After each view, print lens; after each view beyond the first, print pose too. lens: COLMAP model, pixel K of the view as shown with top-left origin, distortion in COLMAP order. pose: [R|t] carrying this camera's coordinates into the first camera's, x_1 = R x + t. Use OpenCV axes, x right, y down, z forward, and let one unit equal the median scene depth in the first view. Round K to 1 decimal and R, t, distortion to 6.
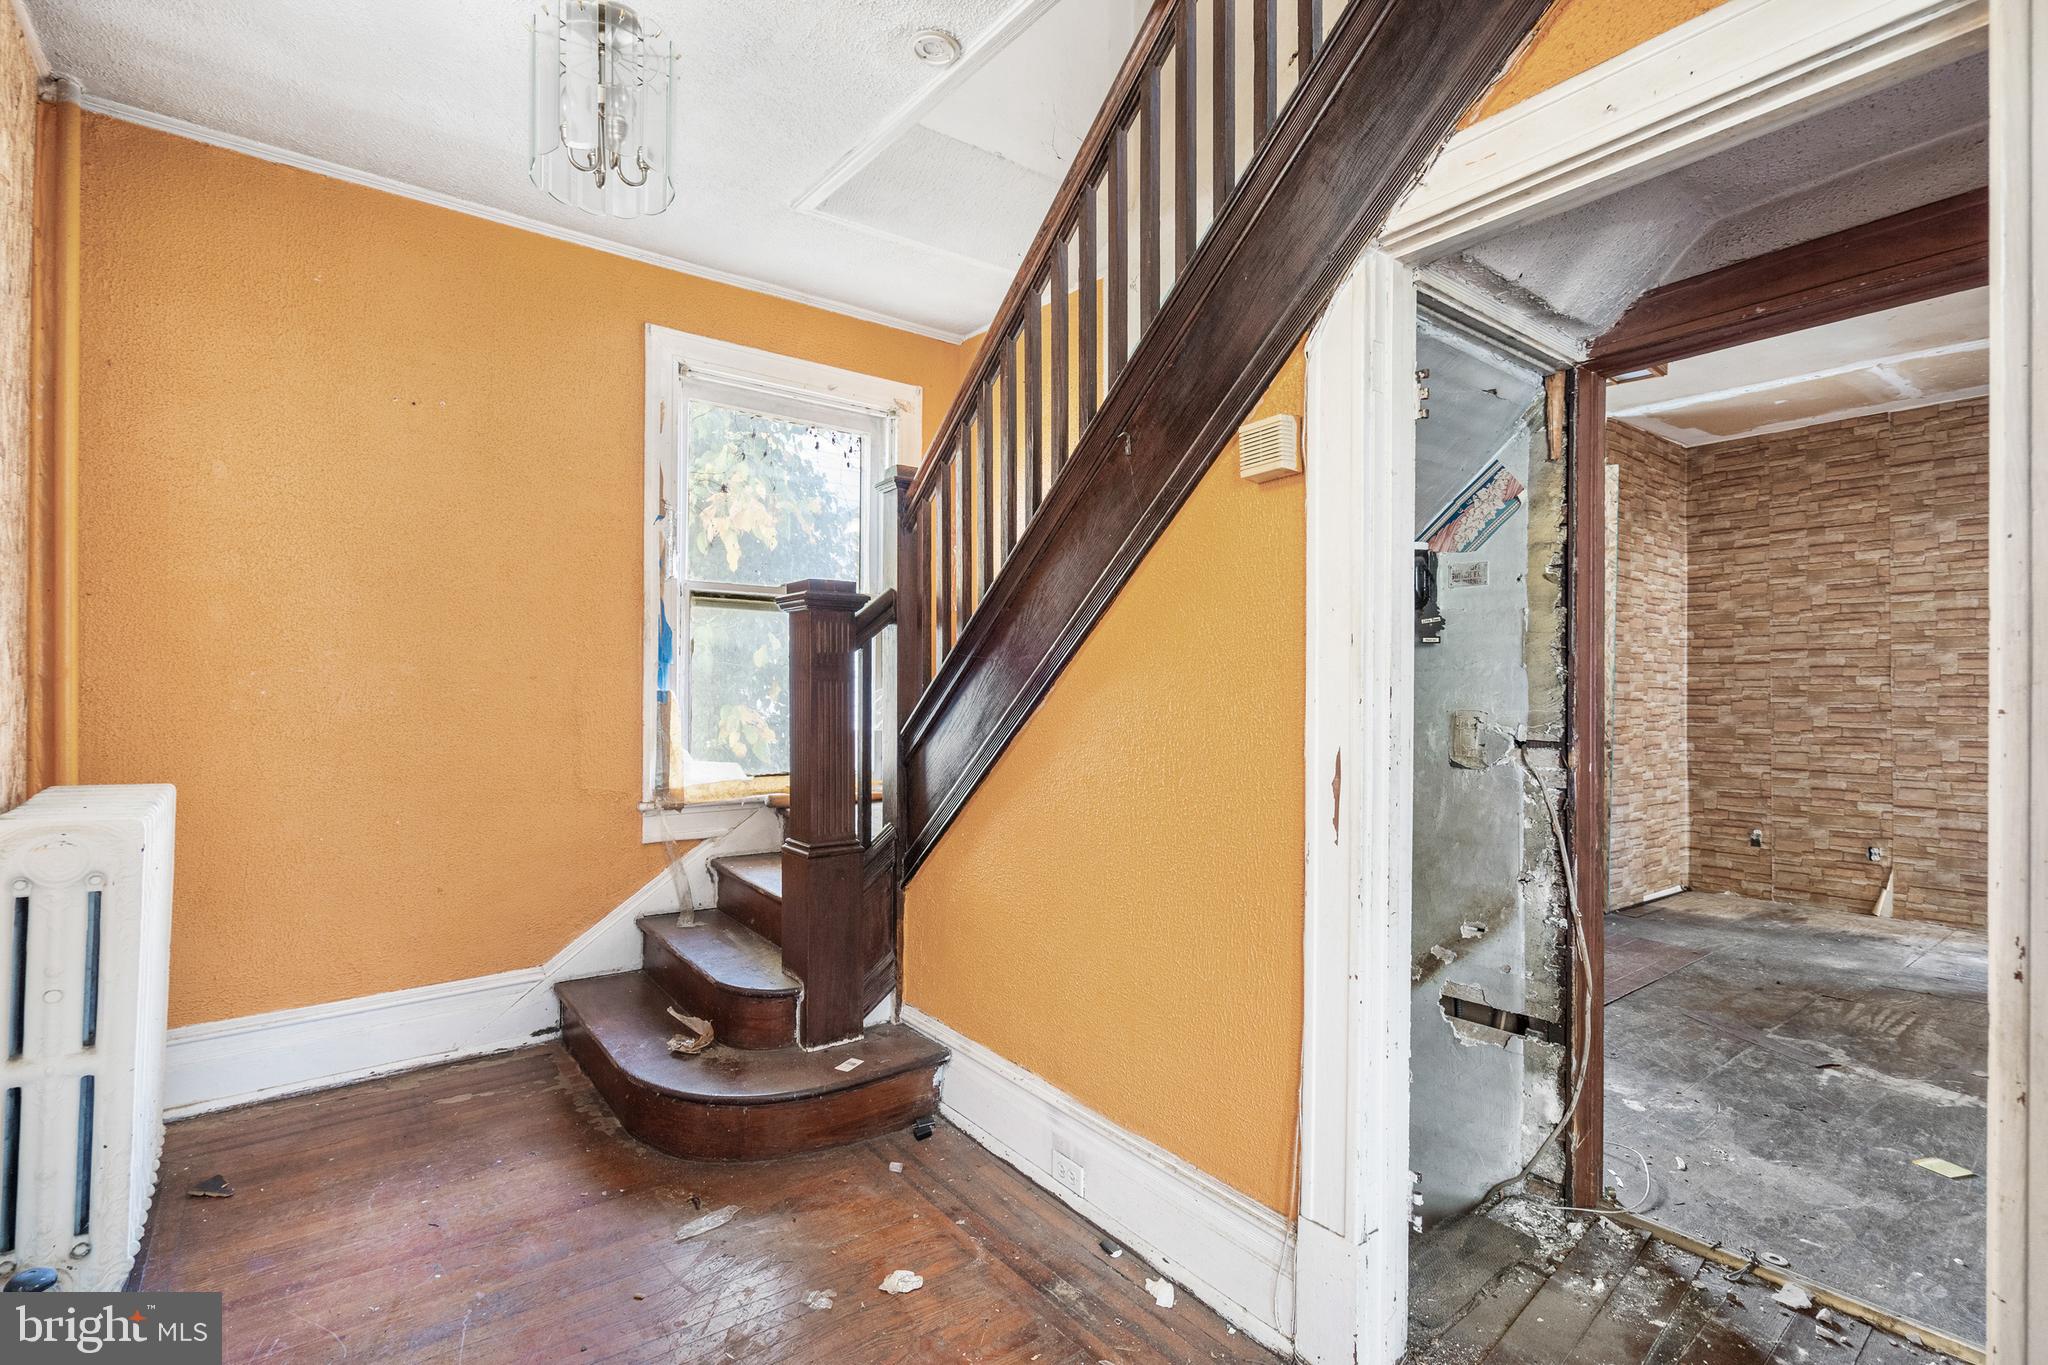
lens RADIAL K [[954.3, 0, 1026.2], [0, 954.3, 680.6], [0, 0, 1]] dist [0.001464, -0.000051]
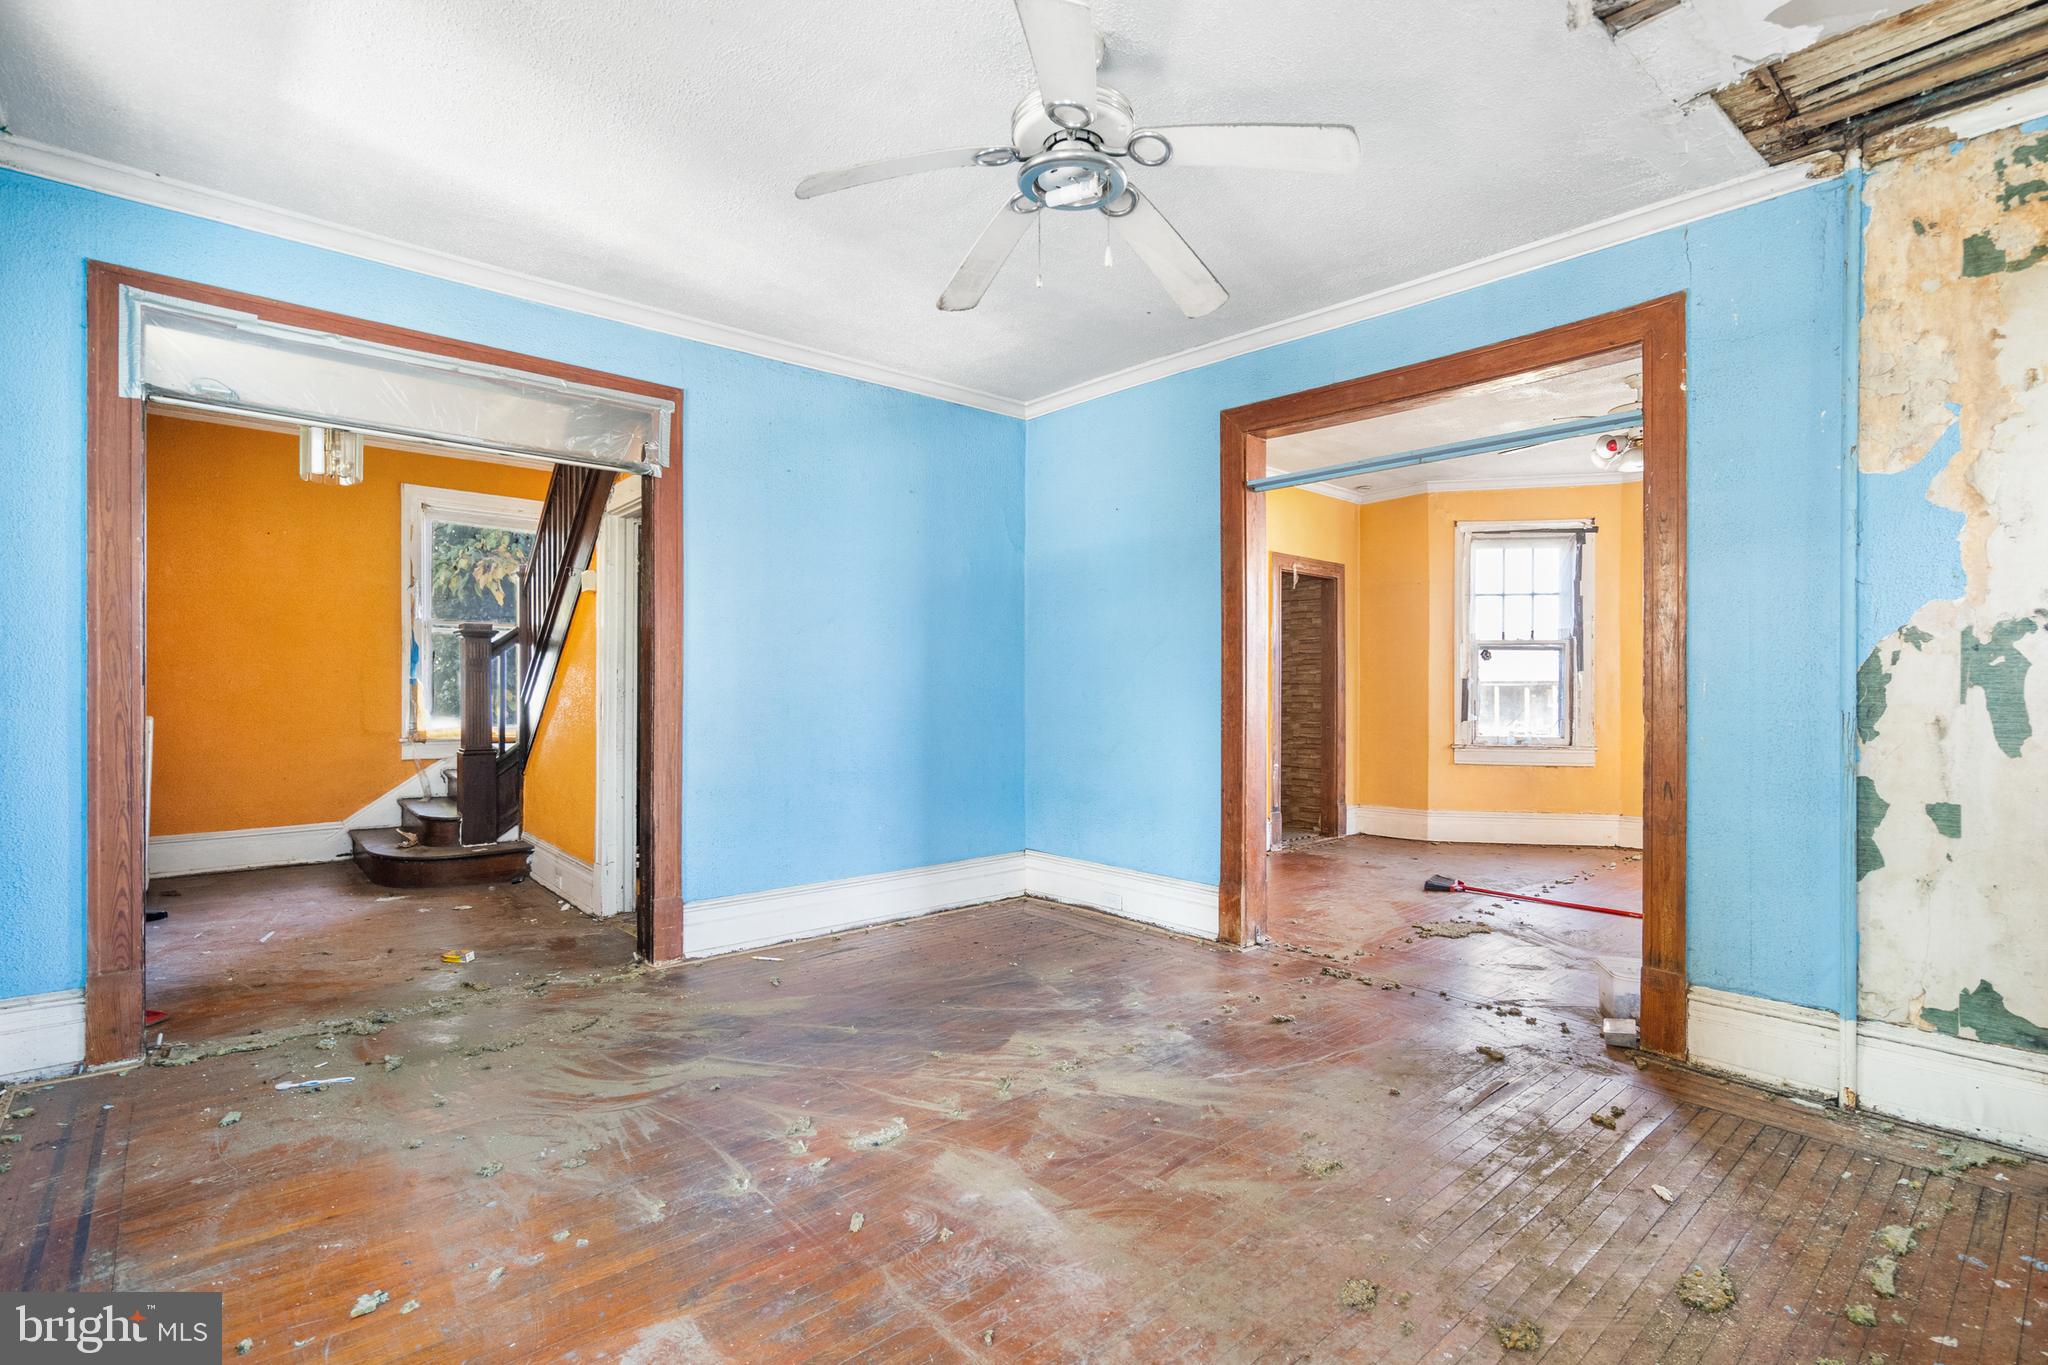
lens RADIAL K [[954.3, 0, 1023.2], [0, 954.3, 686.2], [0, 0, 1]] dist [0.001464, -0.000051]
pose [[0.998228, -0.005526, 0.059247, 0.729330], [0.005736, 0.999978, -0.003366, 0.040042], [-0.059227, 0.003700, 0.998238, -0.975022]]
